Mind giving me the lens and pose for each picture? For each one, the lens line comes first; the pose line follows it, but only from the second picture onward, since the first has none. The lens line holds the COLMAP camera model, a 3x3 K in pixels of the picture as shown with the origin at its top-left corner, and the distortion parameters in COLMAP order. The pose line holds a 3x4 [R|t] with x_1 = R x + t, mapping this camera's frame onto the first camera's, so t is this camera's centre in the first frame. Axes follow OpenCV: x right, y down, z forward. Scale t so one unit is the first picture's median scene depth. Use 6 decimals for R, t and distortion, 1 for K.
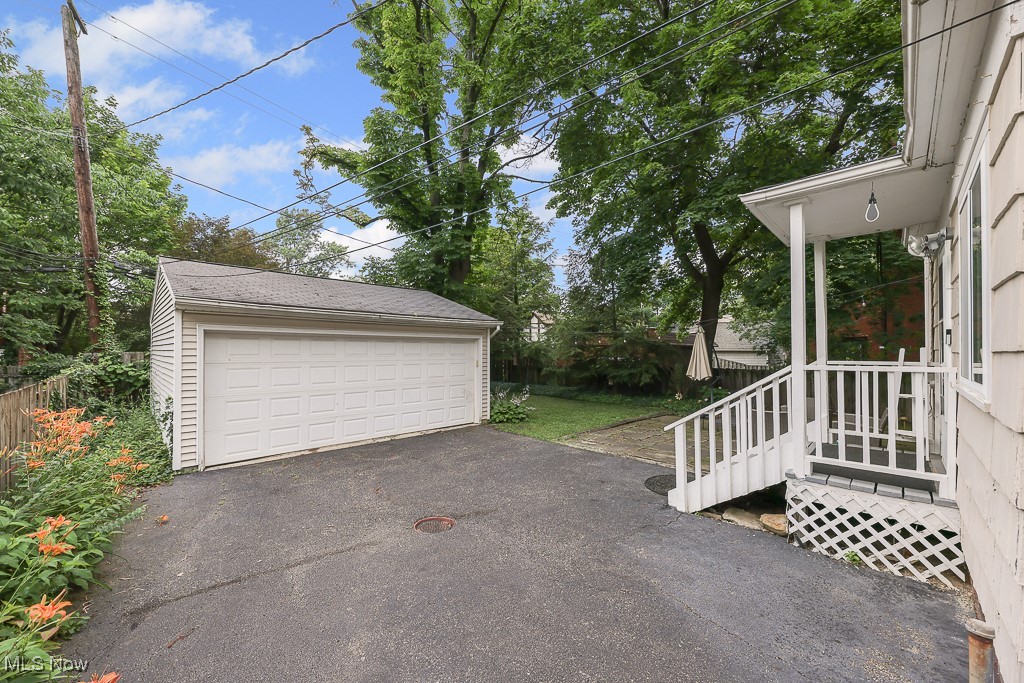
lens RADIAL K [[416.2, 0, 515.9], [0, 416.2, 346.1], [0, 0, 1]] dist [-0.000941, -0.000078]
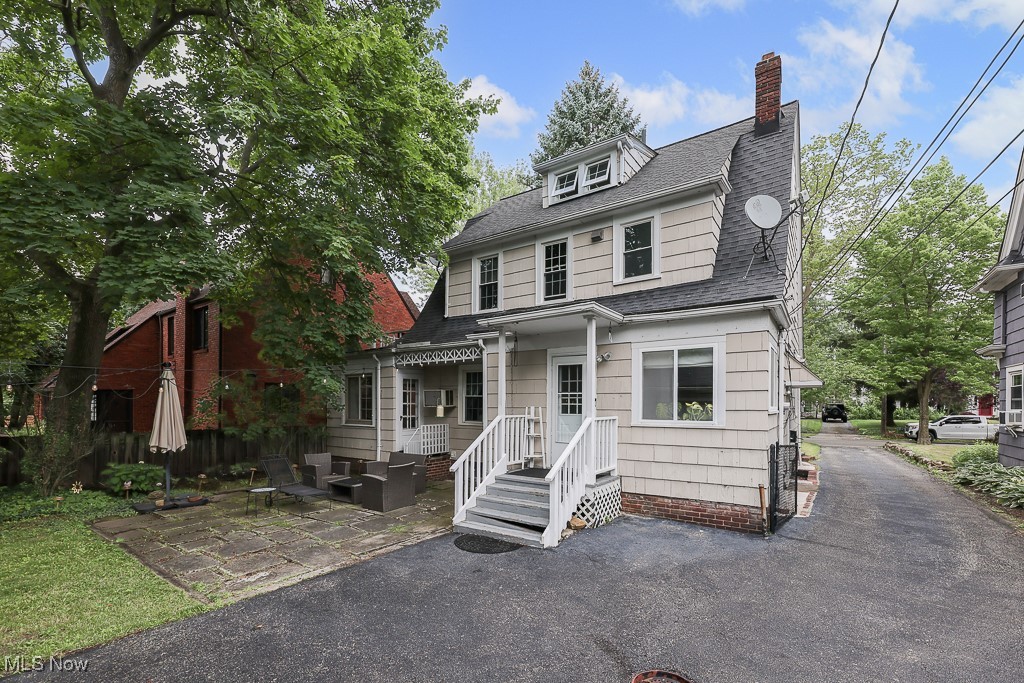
lens RADIAL K [[416.2, 0, 515.8], [0, 416.2, 339.3], [0, 0, 1]] dist [-0.000941, -0.000078]
pose [[-0.165297, 0.155688, 0.973878, -1.006171], [-0.011866, 0.987076, -0.159813, -0.002231], [-0.986172, -0.037973, -0.161313, 1.565915]]
